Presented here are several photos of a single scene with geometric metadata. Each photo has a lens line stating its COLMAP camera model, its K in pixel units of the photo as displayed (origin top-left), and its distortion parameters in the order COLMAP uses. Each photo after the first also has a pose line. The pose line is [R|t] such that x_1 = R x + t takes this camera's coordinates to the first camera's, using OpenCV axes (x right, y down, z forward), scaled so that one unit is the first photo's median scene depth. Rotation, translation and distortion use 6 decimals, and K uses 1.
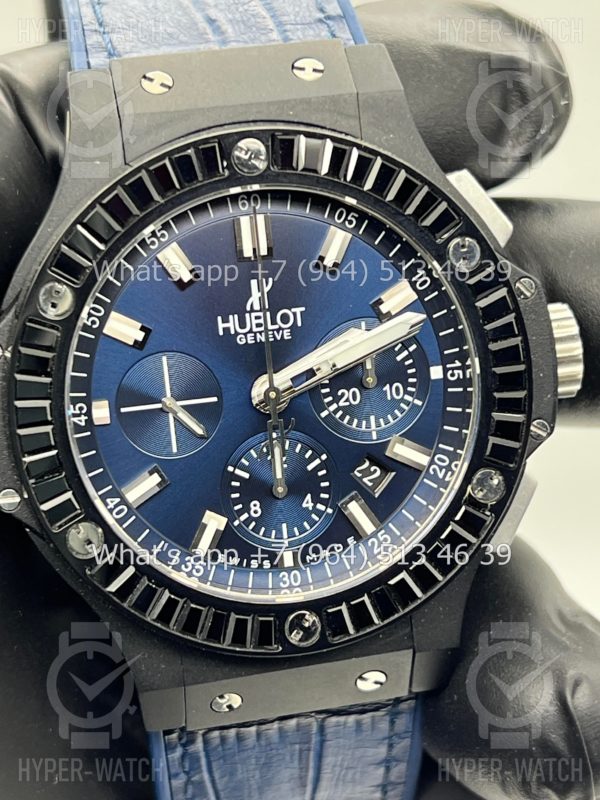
lens RADIAL K [[1887.6, 0, 294.9], [0, 1887.6, 399.4], [0, 0, 1]] dist [0.187058, 0.000000]
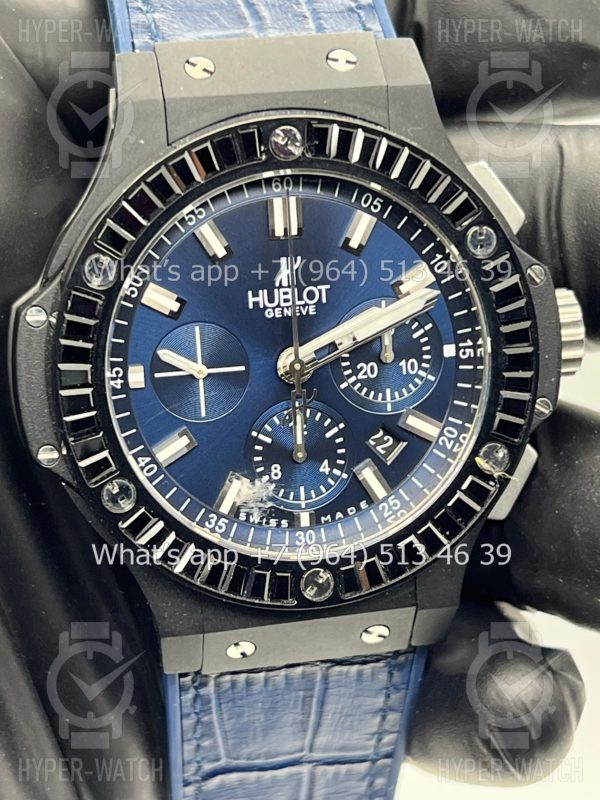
lens RADIAL K [[1887.6, 0, 299.9], [0, 1887.6, 403.1], [0, 0, 1]] dist [0.187058, 0.000000]
pose [[0.998821, 0.037836, 0.030424, -0.041551], [-0.038878, 0.998652, 0.034401, -0.018279], [-0.029082, -0.035544, 0.998945, -0.067759]]
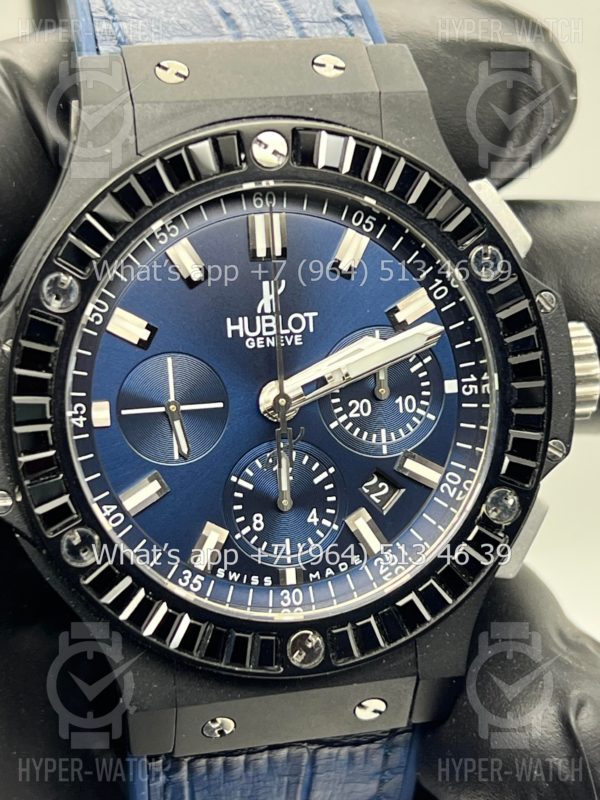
lens RADIAL K [[1887.6, 0, 296.8], [0, 1887.6, 399.1], [0, 0, 1]] dist [0.187058, 0.000000]
pose [[0.998173, 0.035802, 0.048667, -0.050145], [-0.033967, 0.998699, -0.038030, 0.031683], [-0.049965, 0.036308, 0.998091, 0.048748]]
